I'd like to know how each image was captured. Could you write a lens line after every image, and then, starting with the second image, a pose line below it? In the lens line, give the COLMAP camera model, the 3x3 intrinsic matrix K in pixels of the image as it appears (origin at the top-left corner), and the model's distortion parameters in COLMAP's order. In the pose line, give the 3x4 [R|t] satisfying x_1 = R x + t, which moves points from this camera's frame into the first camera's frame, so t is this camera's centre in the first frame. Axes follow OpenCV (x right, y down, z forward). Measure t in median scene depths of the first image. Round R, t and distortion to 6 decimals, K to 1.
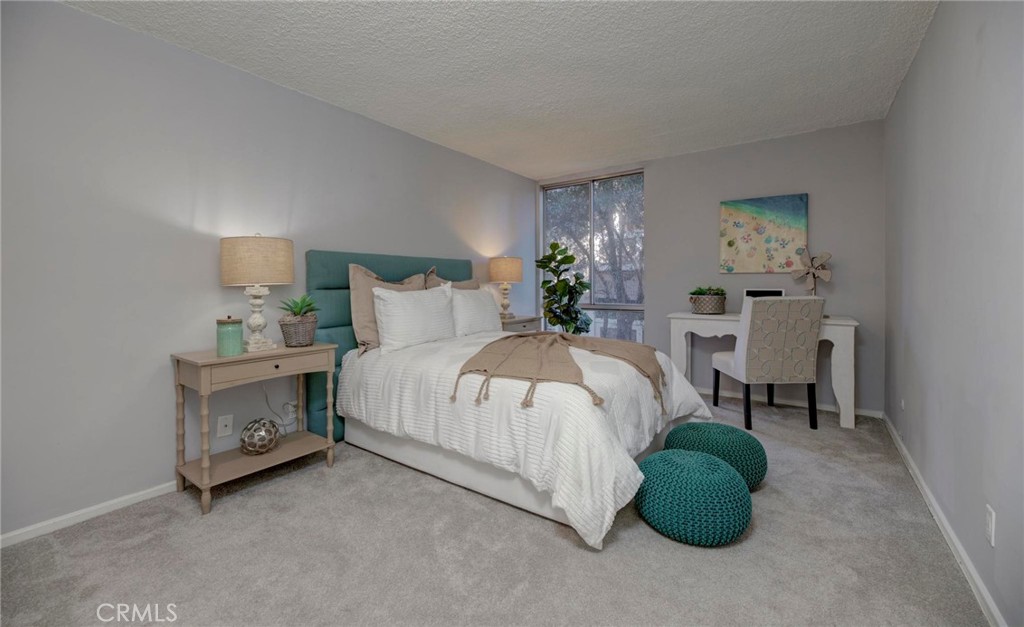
lens RADIAL K [[425.0, 0, 514.5], [0, 425.0, 286.0], [0, 0, 1]] dist [0.007740, -0.000627]
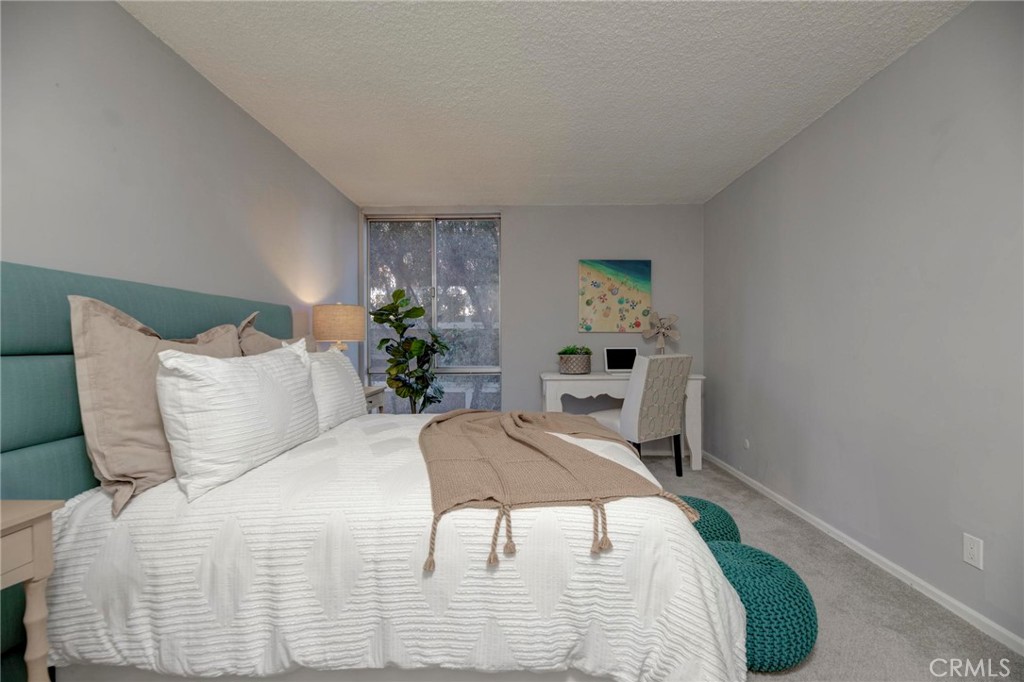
lens RADIAL K [[422.7, 0, 531.2], [0, 422.7, 343.3], [0, 0, 1]] dist [-0.000516, -0.002516]
pose [[0.811700, -0.001662, 0.584072, -0.226285], [0.005430, 0.999974, -0.004701, 0.000147], [-0.584049, 0.006988, 0.811688, 0.342090]]
